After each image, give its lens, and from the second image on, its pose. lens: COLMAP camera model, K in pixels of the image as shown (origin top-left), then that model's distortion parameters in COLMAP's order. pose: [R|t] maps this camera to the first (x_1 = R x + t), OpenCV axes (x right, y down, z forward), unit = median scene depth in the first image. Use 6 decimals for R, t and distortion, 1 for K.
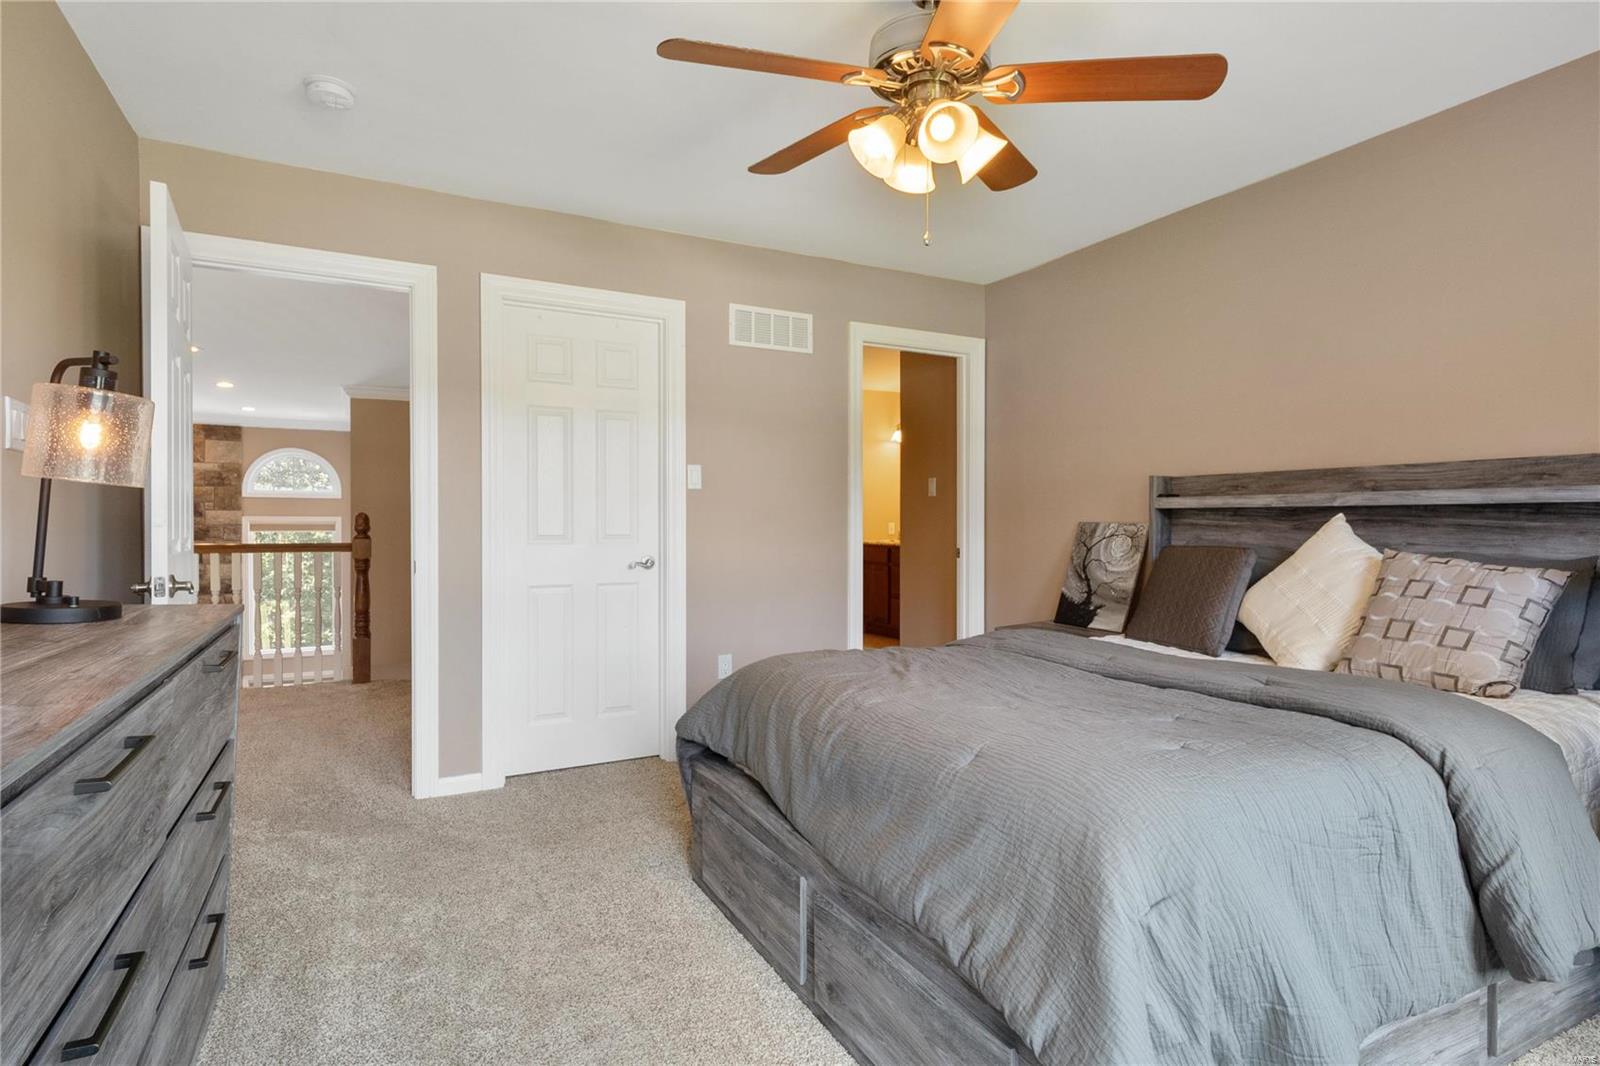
lens RADIAL K [[823.1, 0, 797.3], [0, 823.1, 528.7], [0, 0, 1]] dist [-0.003268, -0.000653]
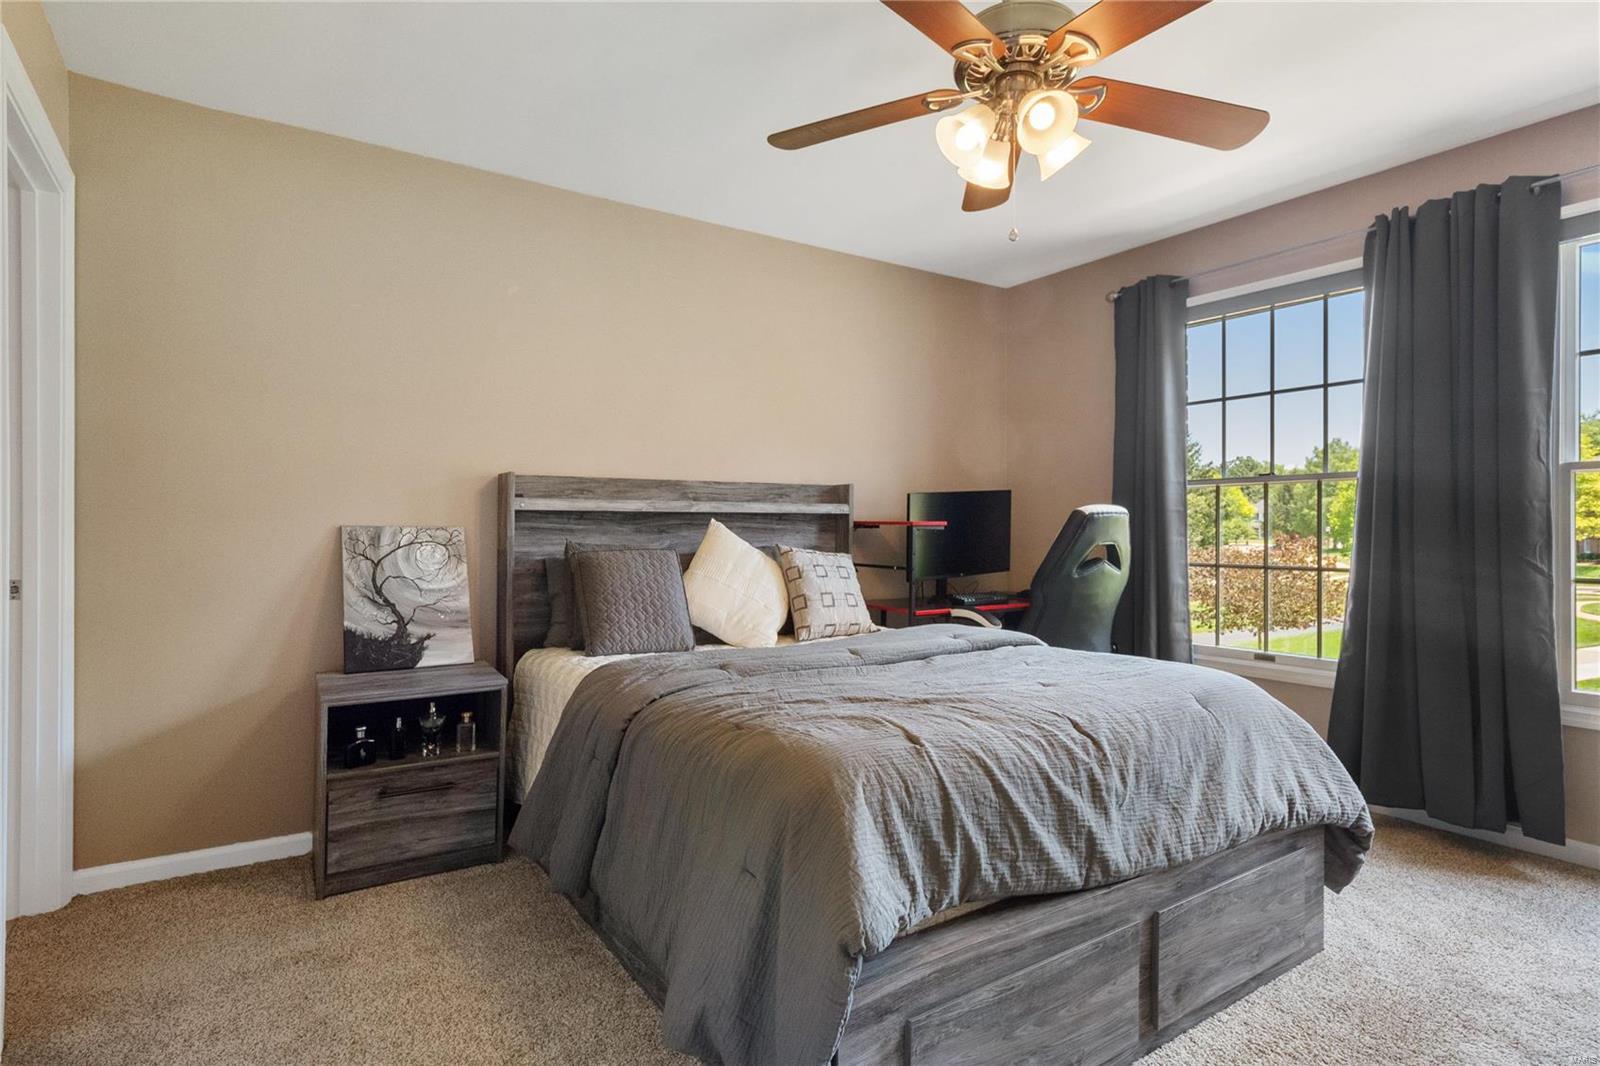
lens RADIAL K [[823.1, 0, 799.2], [0, 823.1, 526.2], [0, 0, 1]] dist [-0.003268, -0.000653]
pose [[-0.124819, 0.000202, 0.992180, -0.439519], [0.008585, 0.999963, 0.000877, -0.005400], [-0.992142, 0.008627, -0.124816, 0.772837]]
